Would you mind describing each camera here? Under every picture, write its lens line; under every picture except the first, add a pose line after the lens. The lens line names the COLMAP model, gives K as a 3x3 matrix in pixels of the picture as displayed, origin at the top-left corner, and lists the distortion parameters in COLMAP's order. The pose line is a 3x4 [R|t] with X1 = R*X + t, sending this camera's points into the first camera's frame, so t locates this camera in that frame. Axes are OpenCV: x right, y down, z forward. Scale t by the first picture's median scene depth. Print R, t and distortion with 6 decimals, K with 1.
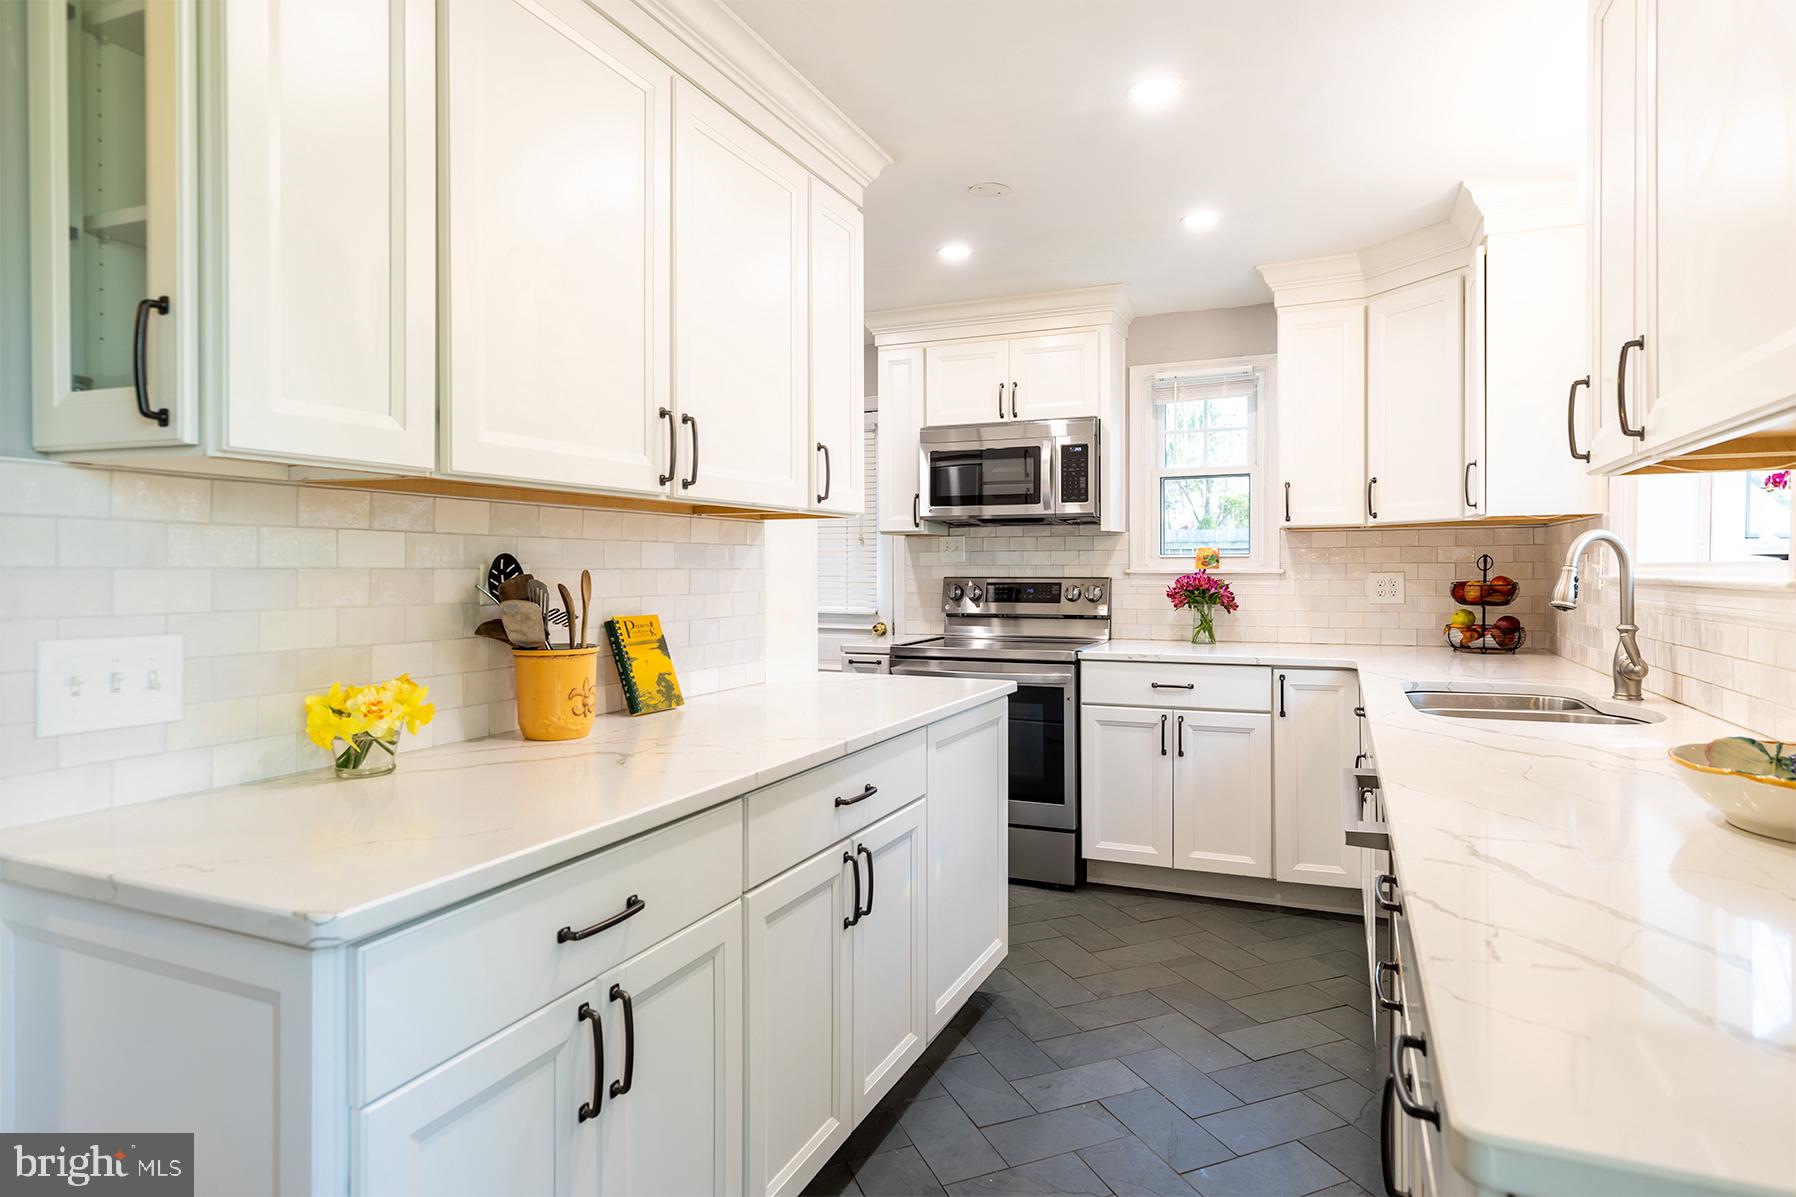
lens RADIAL K [[1001.4, 0, 908.9], [0, 1001.4, 581.2], [0, 0, 1]] dist [0.002363, -0.000936]
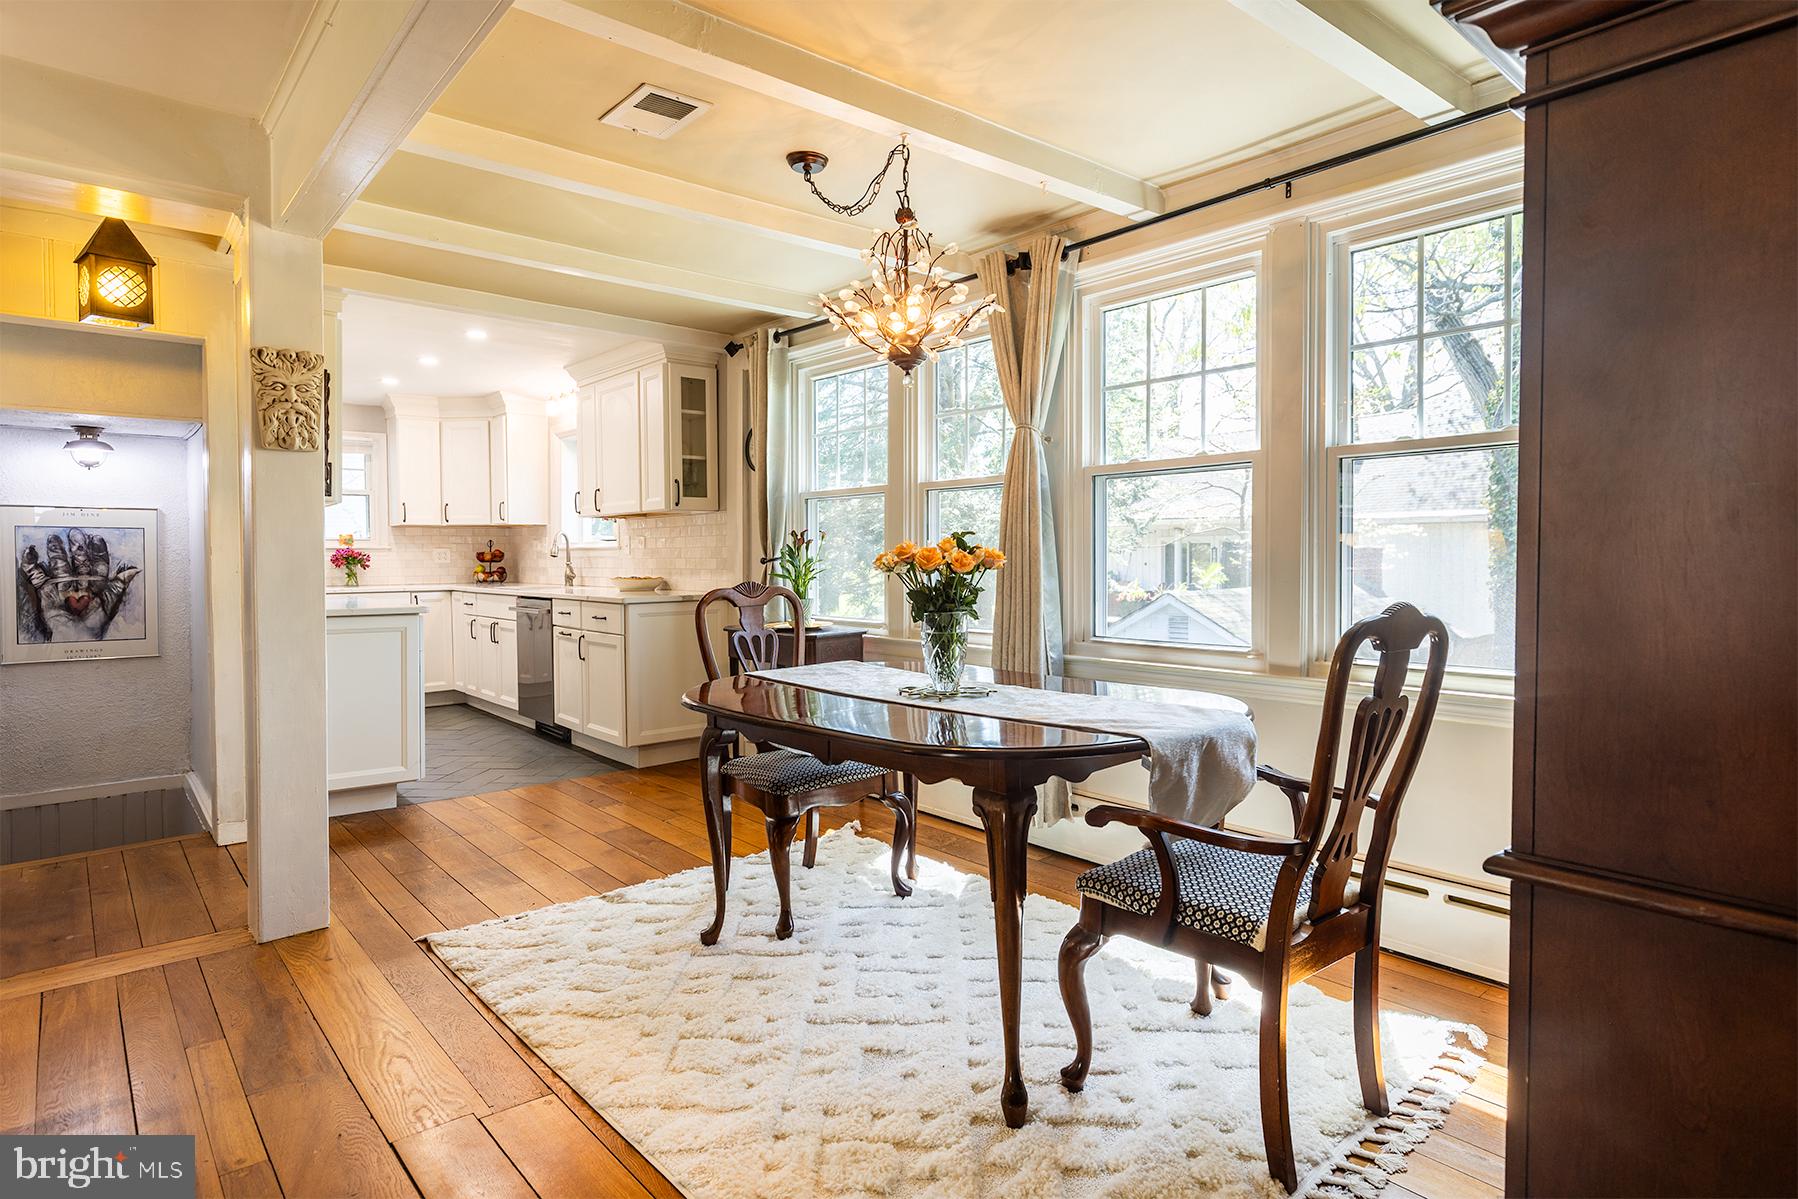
lens RADIAL K [[1002.5, 0, 900.1], [0, 1002.5, 584.7], [0, 0, 1]] dist [0.002363, -0.000936]
pose [[0.460618, -0.022443, 0.887314, -0.990152], [0.014063, 0.999739, 0.017987, 0.045555], [-0.887487, 0.004193, 0.460814, -0.845927]]
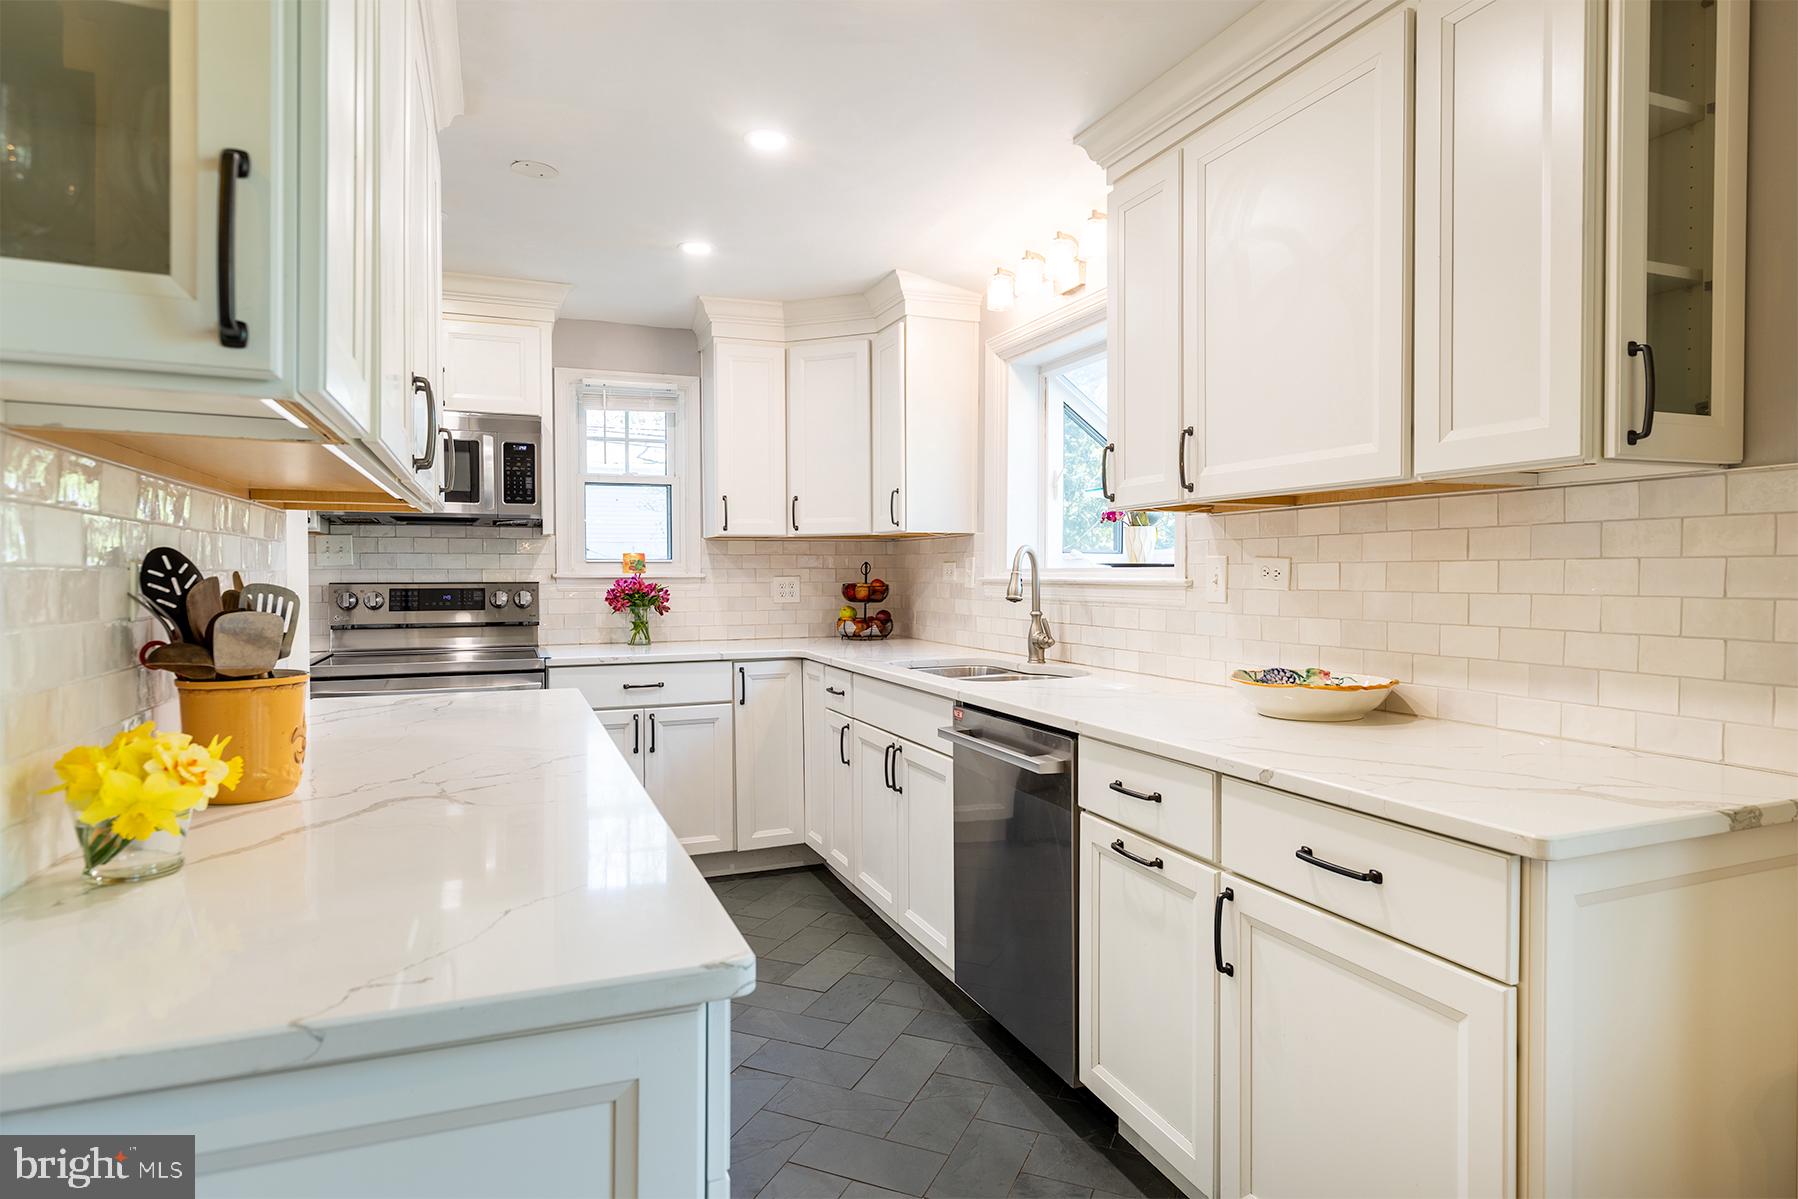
lens RADIAL K [[1002.5, 0, 907.4], [0, 1002.5, 590.9], [0, 0, 1]] dist [0.002363, -0.000936]
pose [[0.702442, -0.011615, 0.711646, -0.283686], [0.009285, 0.999931, 0.007155, 0.001349], [-0.711680, 0.001582, 0.702502, 0.073067]]
